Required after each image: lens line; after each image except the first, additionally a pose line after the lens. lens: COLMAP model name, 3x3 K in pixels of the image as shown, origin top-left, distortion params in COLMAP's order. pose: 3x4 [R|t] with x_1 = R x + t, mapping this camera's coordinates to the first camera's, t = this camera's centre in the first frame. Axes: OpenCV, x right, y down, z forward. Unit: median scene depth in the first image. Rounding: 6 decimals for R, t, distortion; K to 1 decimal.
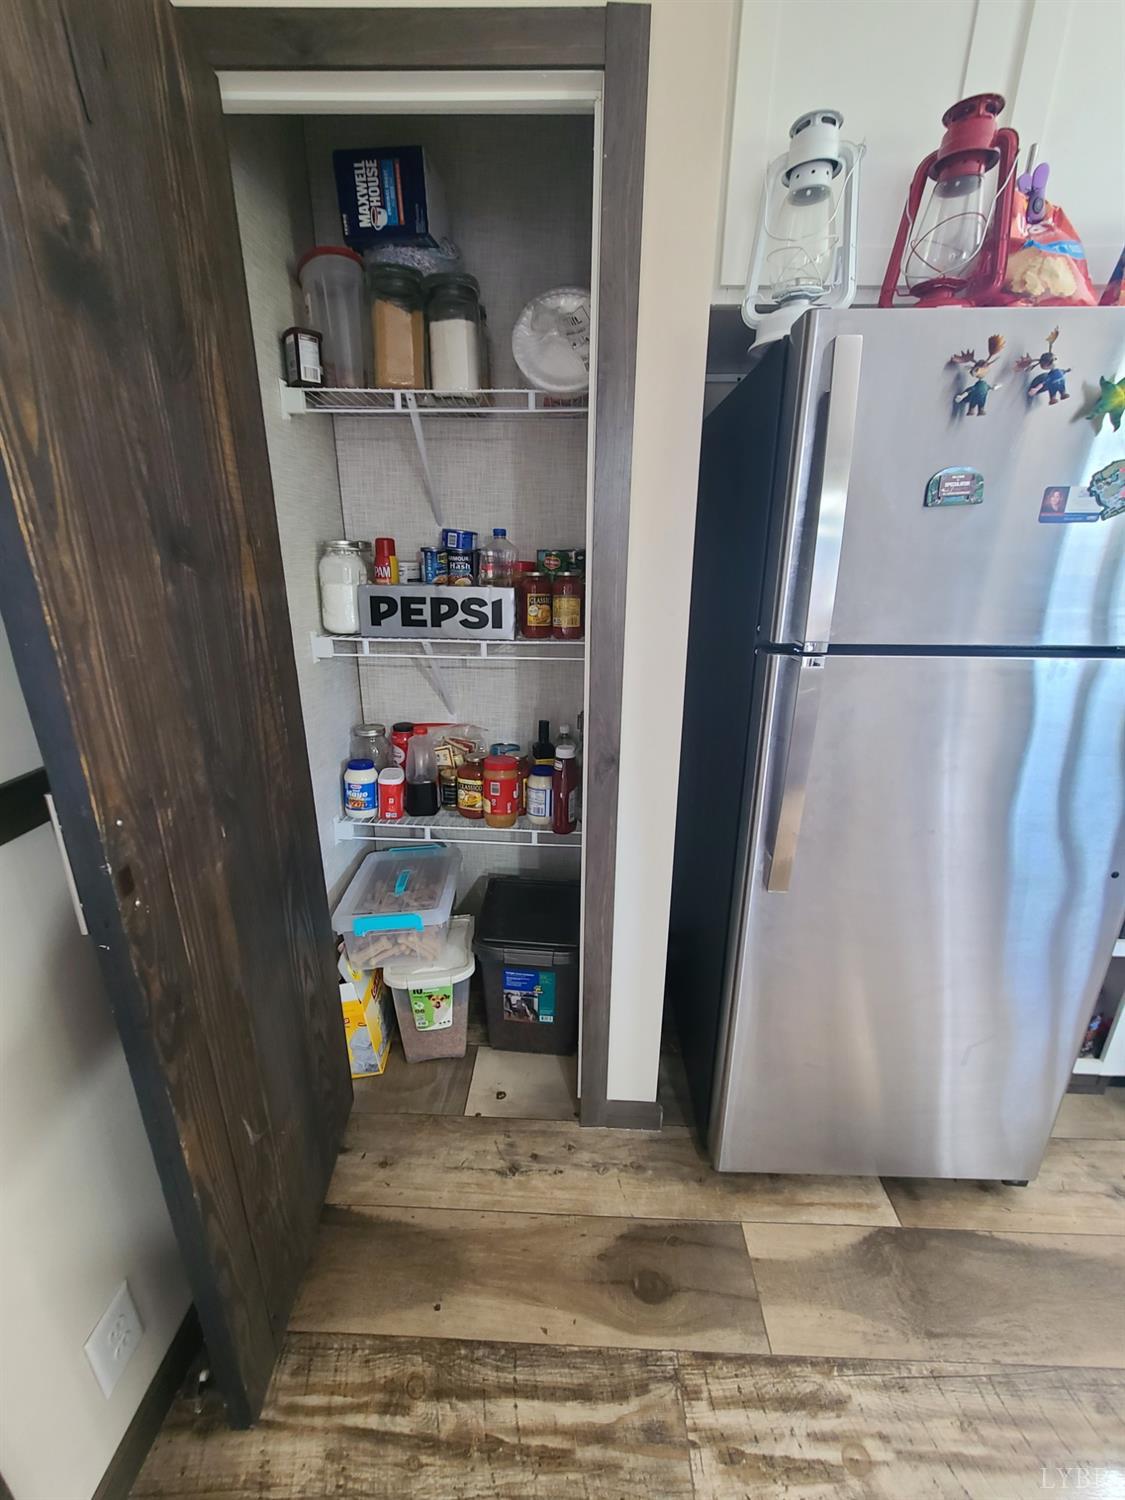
lens RADIAL K [[612.7, 0, 559.4], [0, 612.7, 751.5], [0, 0, 1]] dist [0.003201, 0.000486]
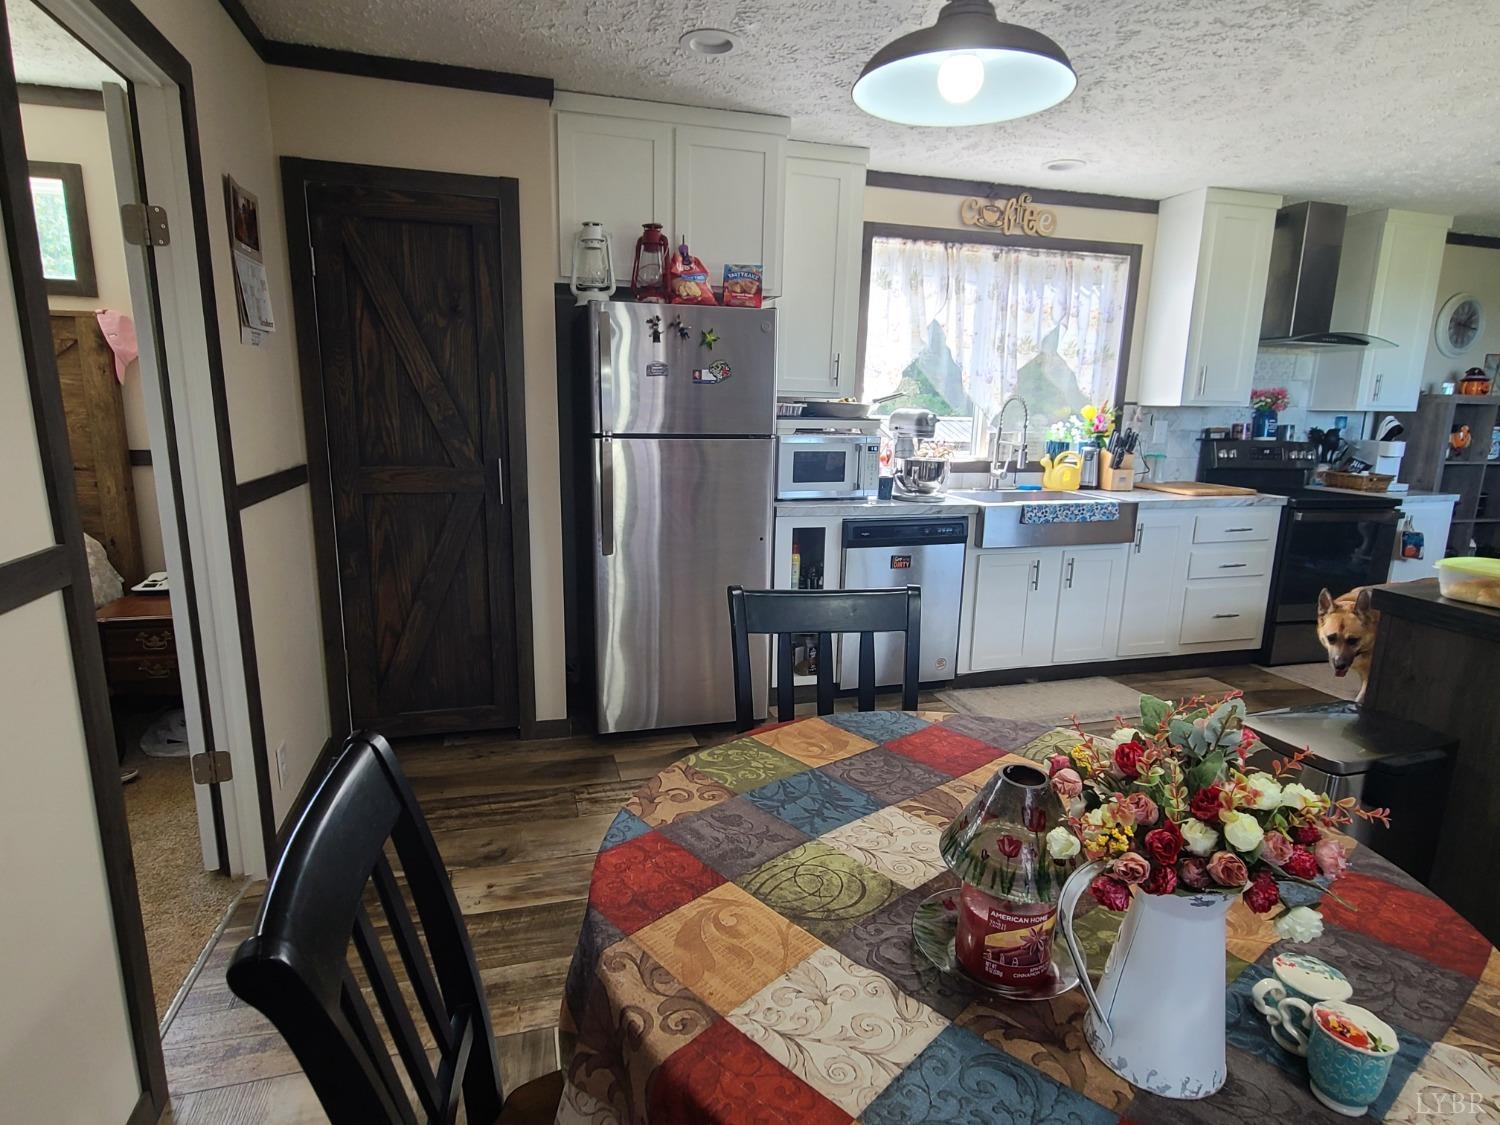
lens RADIAL K [[792.7, 0, 749.8], [0, 792.7, 558.6], [0, 0, 1]] dist [-0.007408, -0.000287]
pose [[0.947127, -0.050947, 0.316787, -0.047482], [0.086197, 0.991420, -0.098267, 0.631558], [-0.309063, 0.120378, 0.943393, -1.910567]]
